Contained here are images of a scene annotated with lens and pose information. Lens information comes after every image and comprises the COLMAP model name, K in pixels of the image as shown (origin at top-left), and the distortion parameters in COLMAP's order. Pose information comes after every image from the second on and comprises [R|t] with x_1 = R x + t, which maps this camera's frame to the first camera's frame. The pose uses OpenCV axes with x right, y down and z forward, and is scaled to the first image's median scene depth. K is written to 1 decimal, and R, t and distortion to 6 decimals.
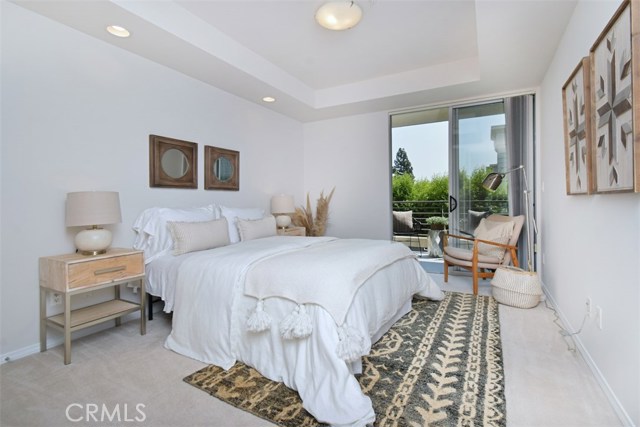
lens RADIAL K [[297.5, 0, 293.0], [0, 297.5, 198.9], [0, 0, 1]] dist [-0.001623, -0.000151]
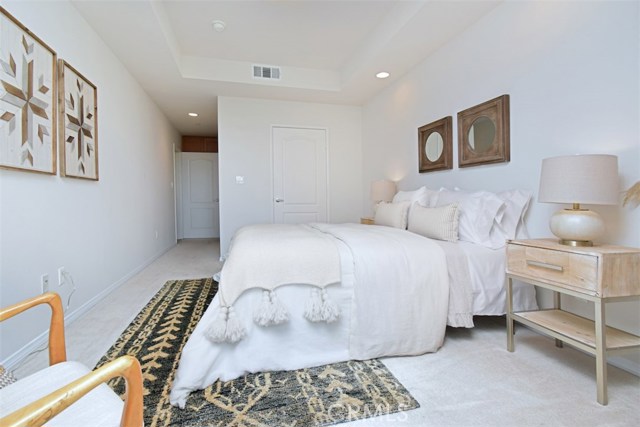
lens RADIAL K [[297.5, 0, 293.0], [0, 297.5, 198.9], [0, 0, 1]] dist [-0.001623, -0.000151]
pose [[-0.703906, 0.012382, -0.710185, 0.708482], [0.014604, 0.999889, 0.002958, 0.051508], [0.710143, -0.008289, -0.704009, 1.470128]]
